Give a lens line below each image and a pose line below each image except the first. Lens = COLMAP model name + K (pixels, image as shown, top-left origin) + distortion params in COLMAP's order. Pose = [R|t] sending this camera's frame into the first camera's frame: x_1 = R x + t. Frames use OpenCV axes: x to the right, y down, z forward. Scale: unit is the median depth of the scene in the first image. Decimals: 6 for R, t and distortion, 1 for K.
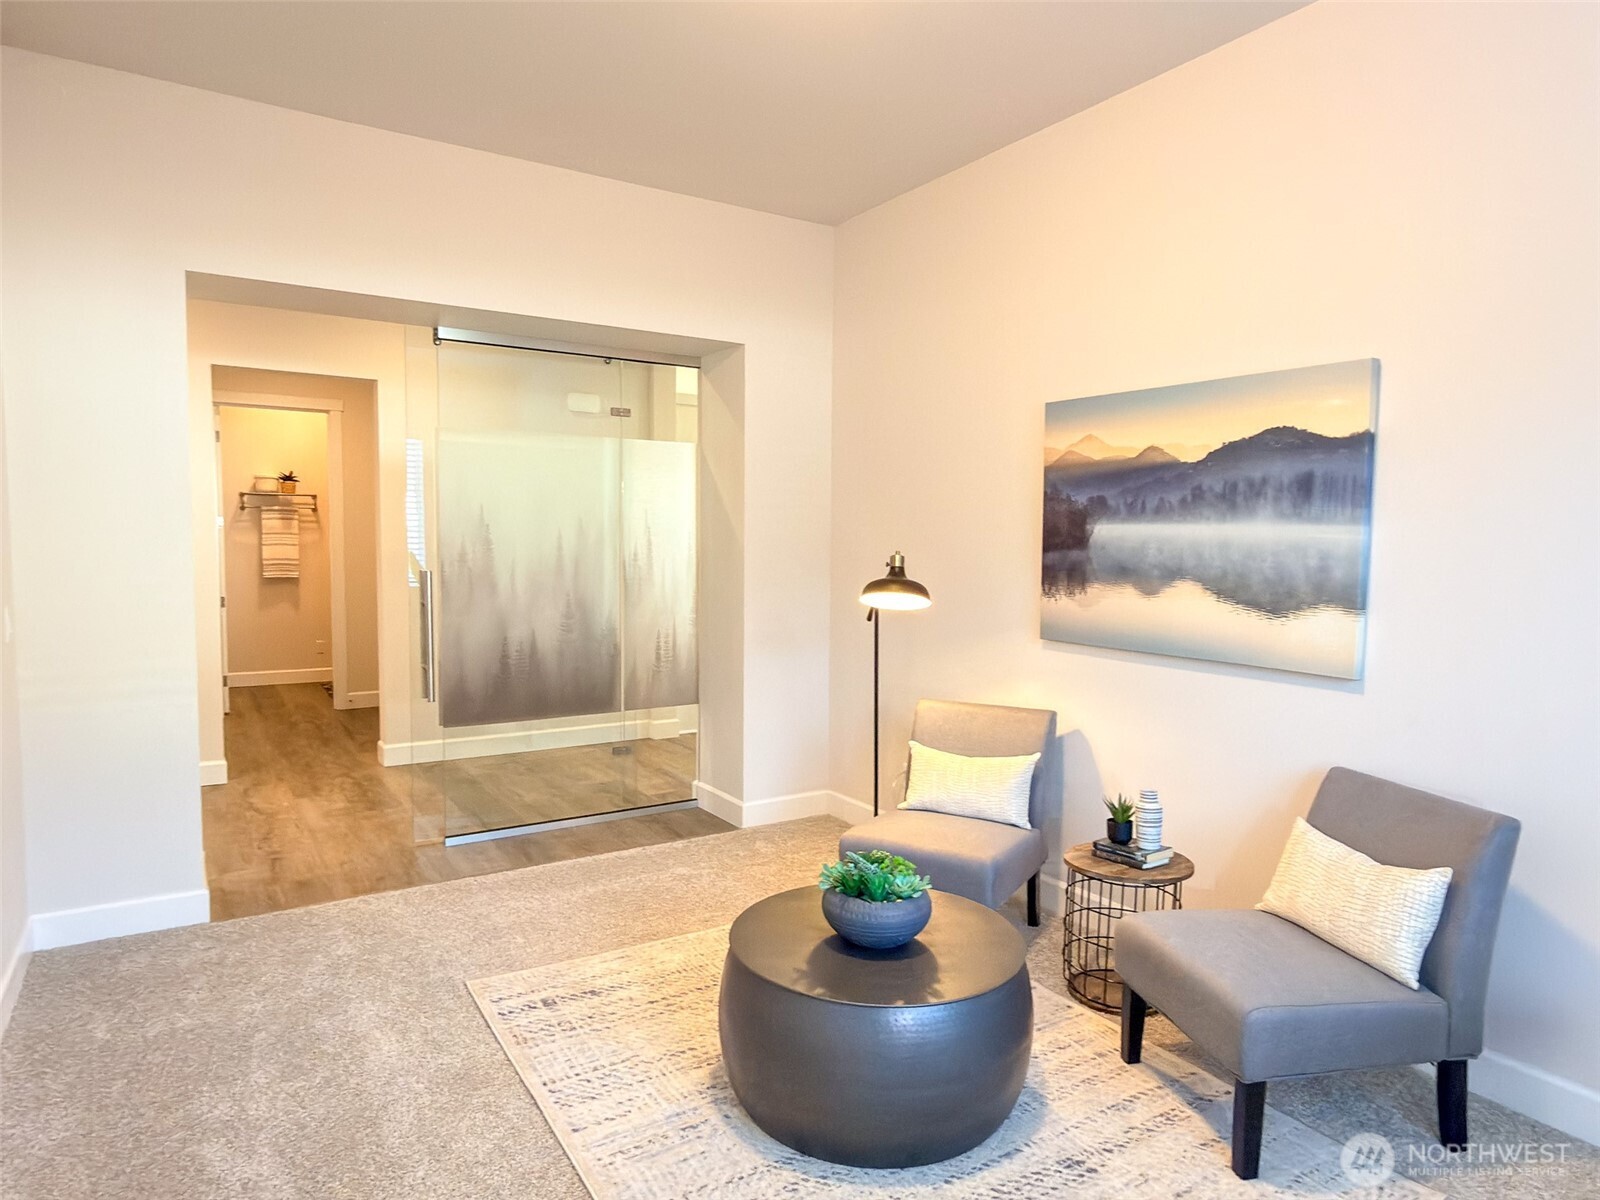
lens RADIAL K [[969.6, 0, 800.6], [0, 969.6, 607.2], [0, 0, 1]] dist [0.002300, -0.001172]
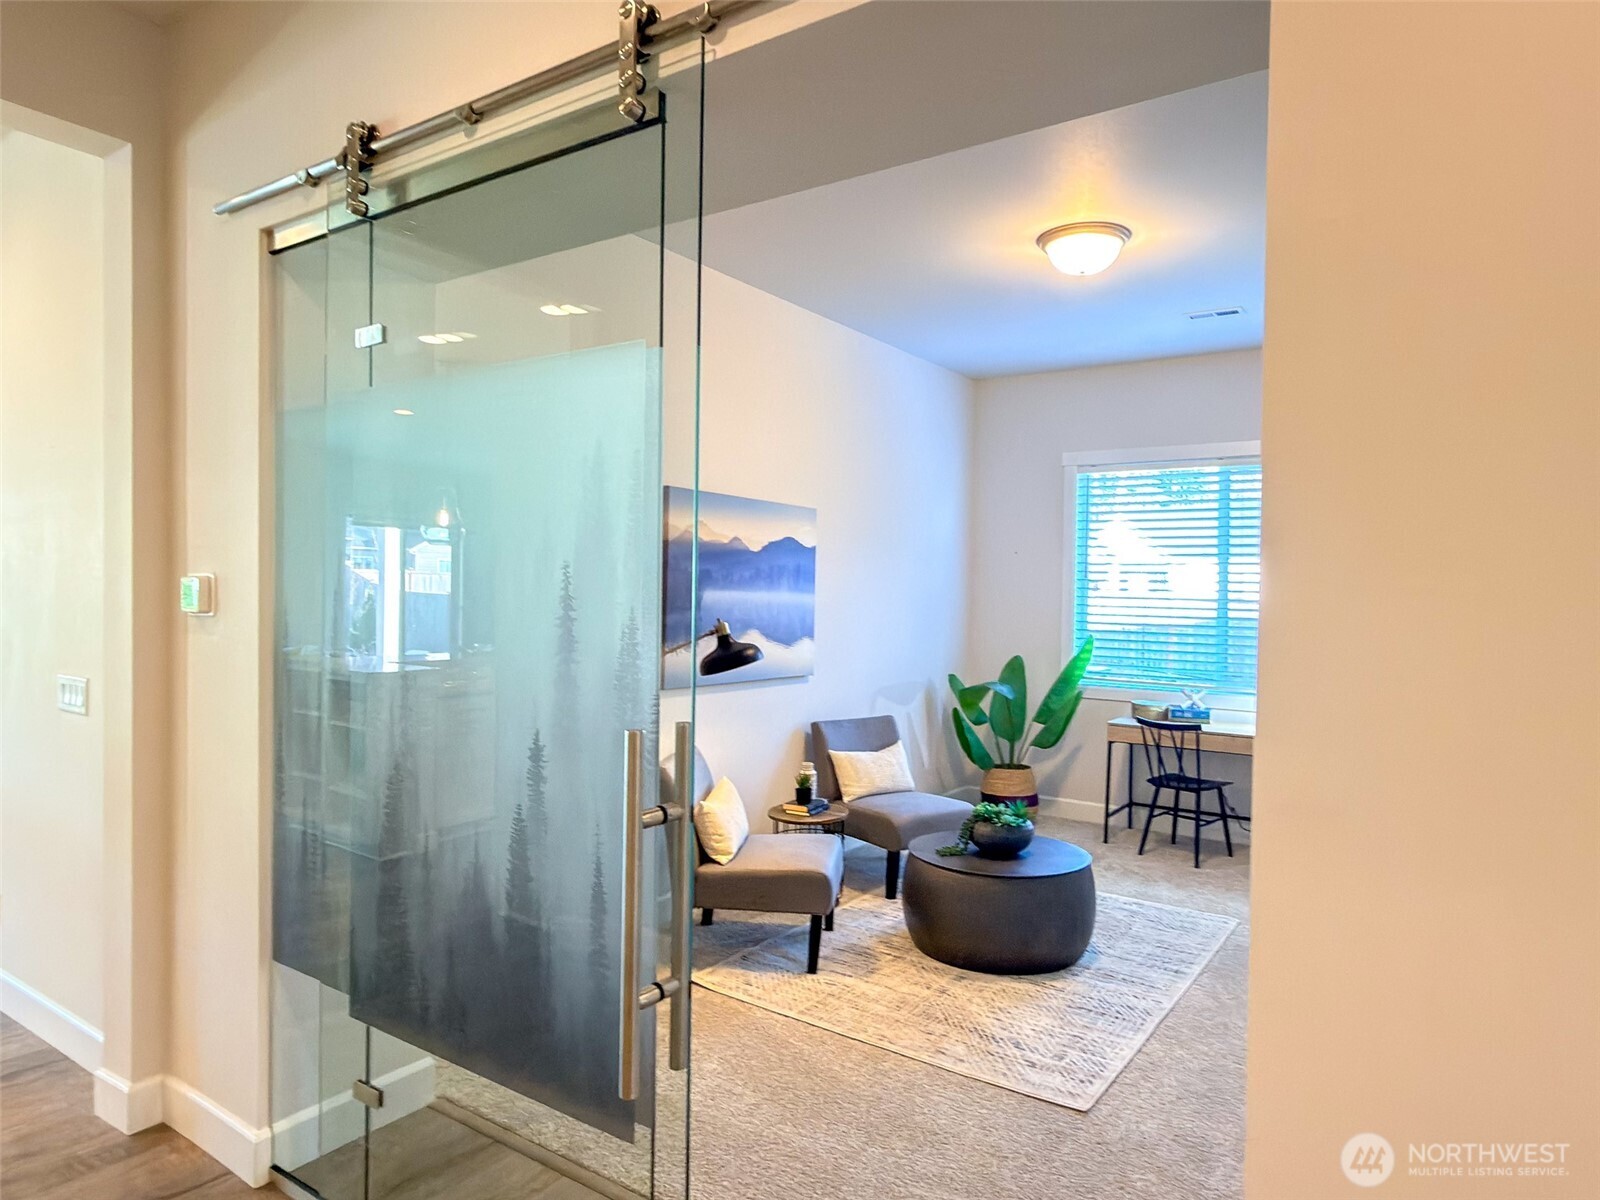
lens RADIAL K [[969.6, 0, 800.6], [0, 969.6, 607.2], [0, 0, 1]] dist [0.002300, -0.001172]
pose [[-0.388501, -0.033861, 0.920826, -1.061505], [0.044441, 0.997473, 0.055429, -0.147550], [-0.920376, 0.062457, -0.386014, 1.572032]]
